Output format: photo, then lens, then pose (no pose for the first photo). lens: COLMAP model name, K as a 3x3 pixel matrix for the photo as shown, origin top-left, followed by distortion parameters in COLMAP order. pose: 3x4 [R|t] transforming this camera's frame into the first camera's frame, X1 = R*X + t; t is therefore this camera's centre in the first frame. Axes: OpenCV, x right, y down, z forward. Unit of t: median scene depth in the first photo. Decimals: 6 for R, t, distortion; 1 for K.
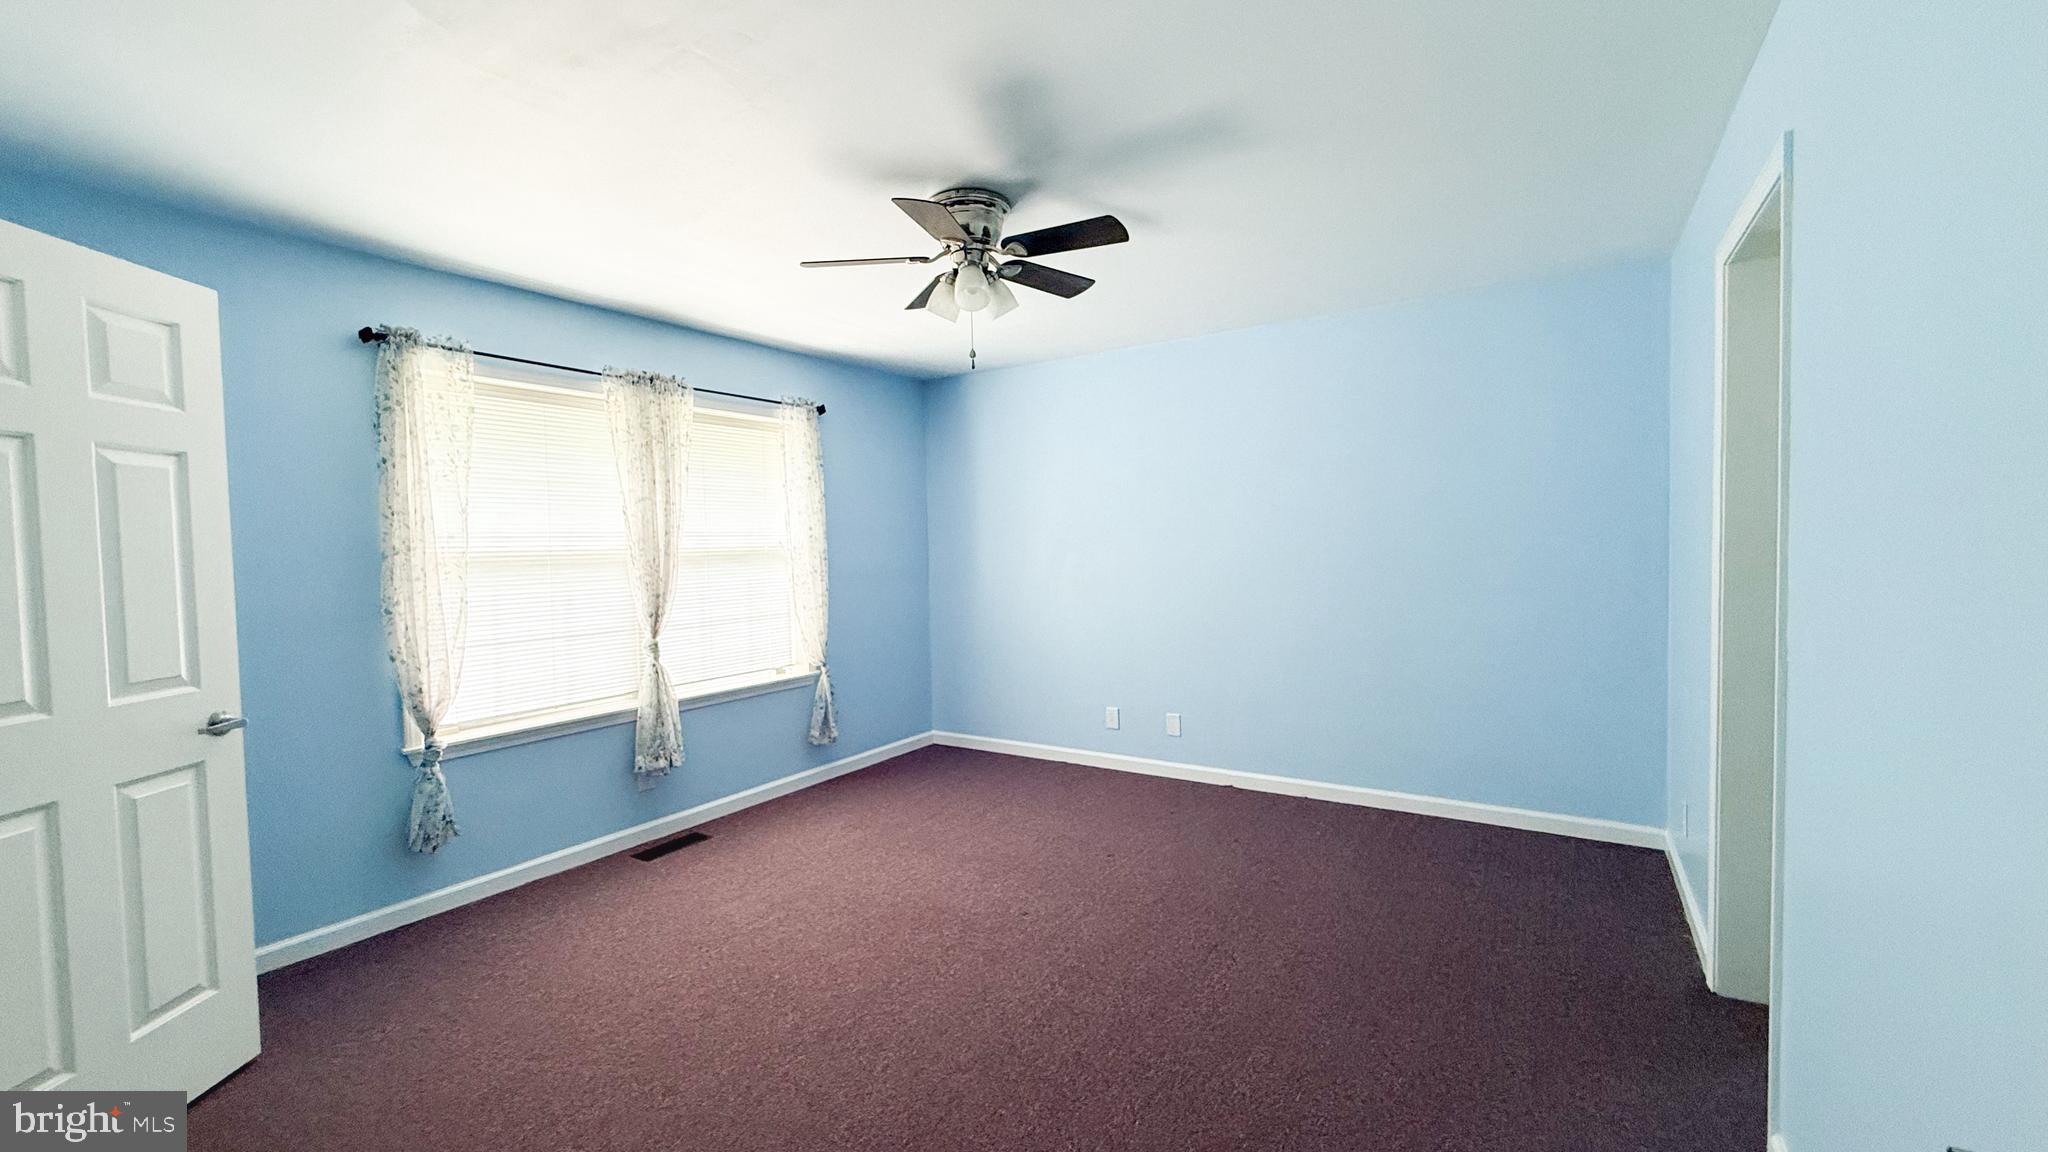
lens RADIAL K [[900.1, 0, 1024.0], [0, 900.1, 576.0], [0, 0, 1]] dist [0.001378, -0.000106]
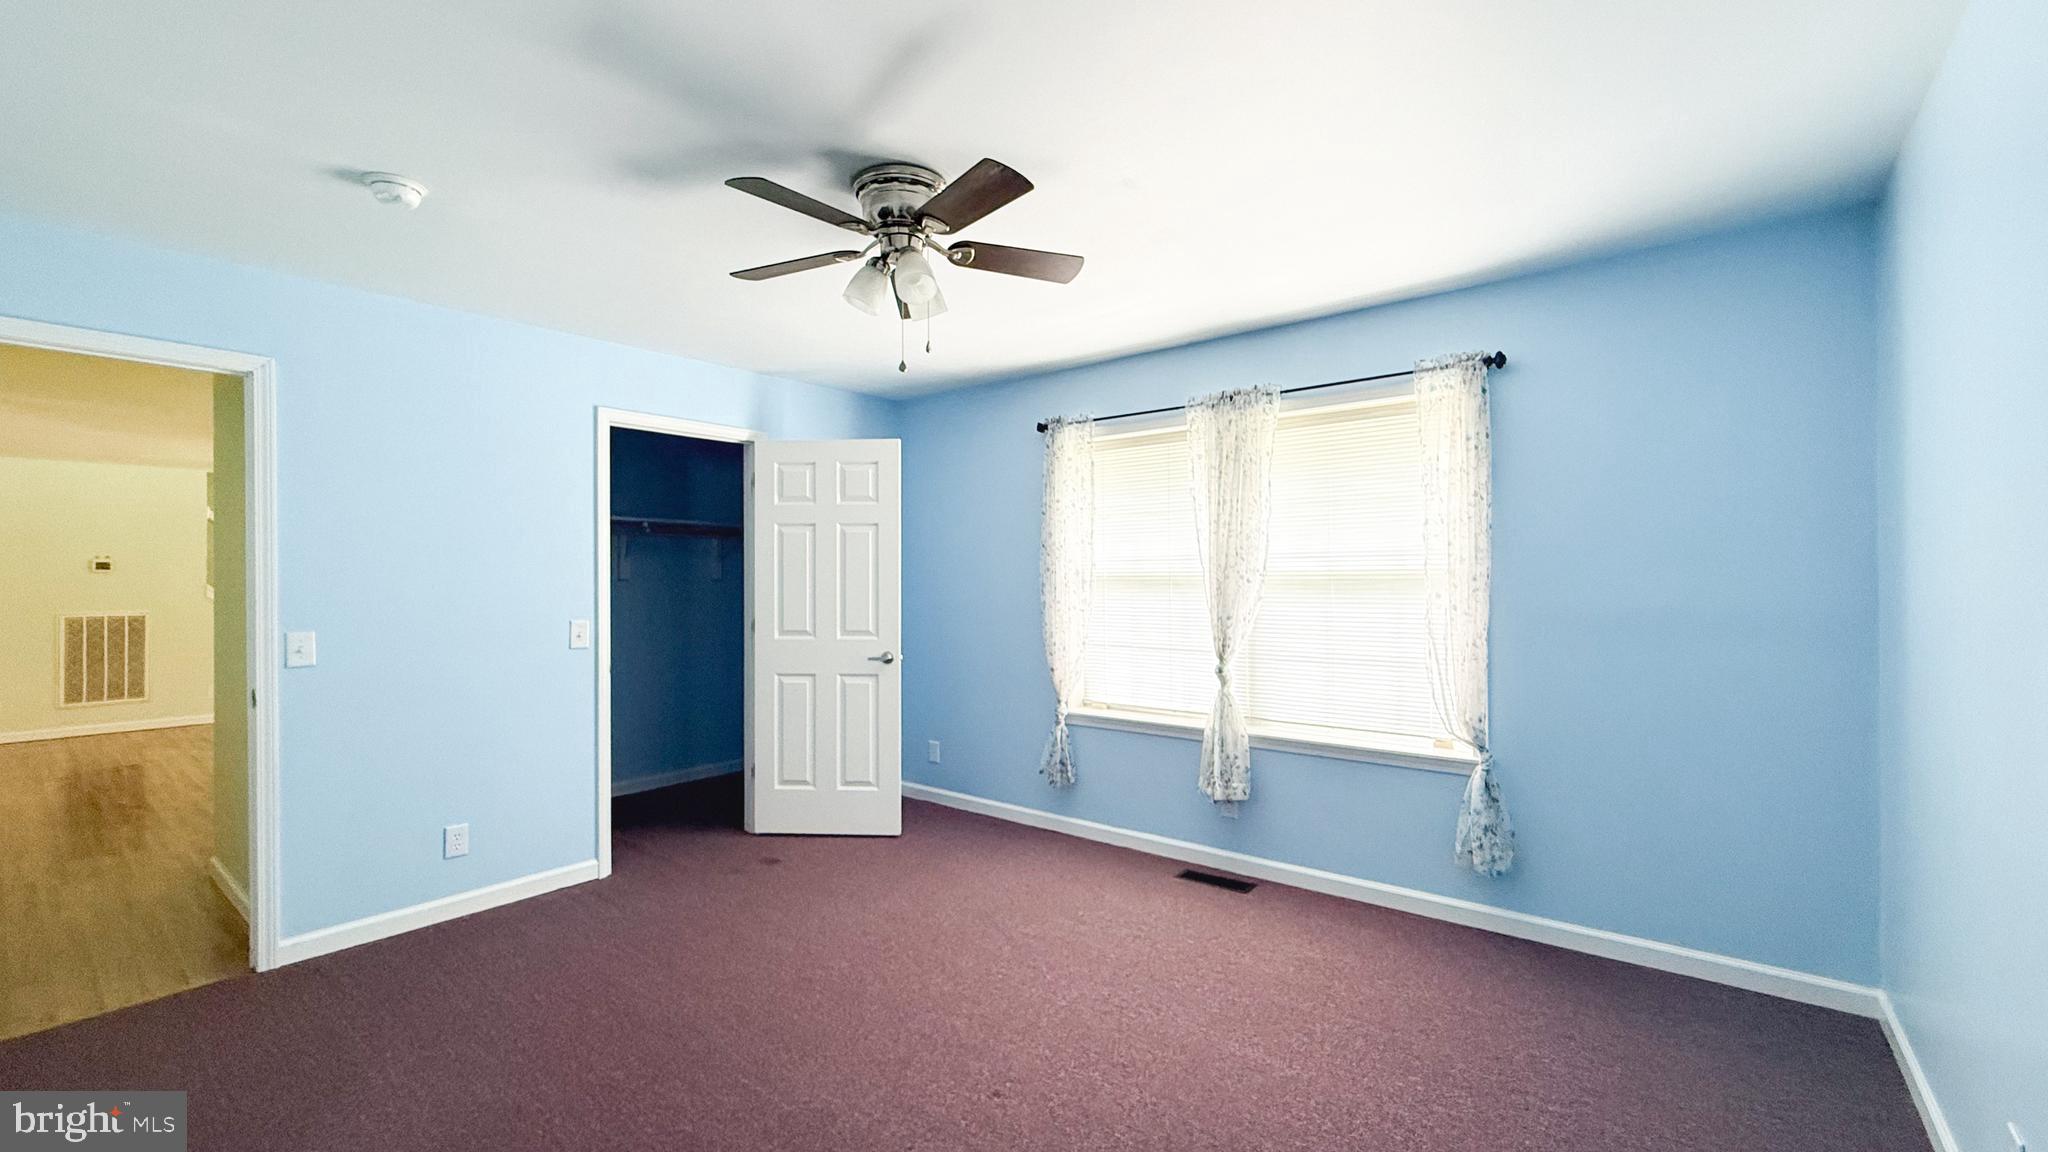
lens RADIAL K [[900.1, 0, 1024.0], [0, 900.1, 576.0], [0, 0, 1]] dist [0.001378, -0.000106]
pose [[-0.172798, 0.023457, -0.984678, 0.597881], [-0.026740, 0.999236, 0.028497, -0.048385], [0.984594, 0.031254, -0.172039, 0.975455]]
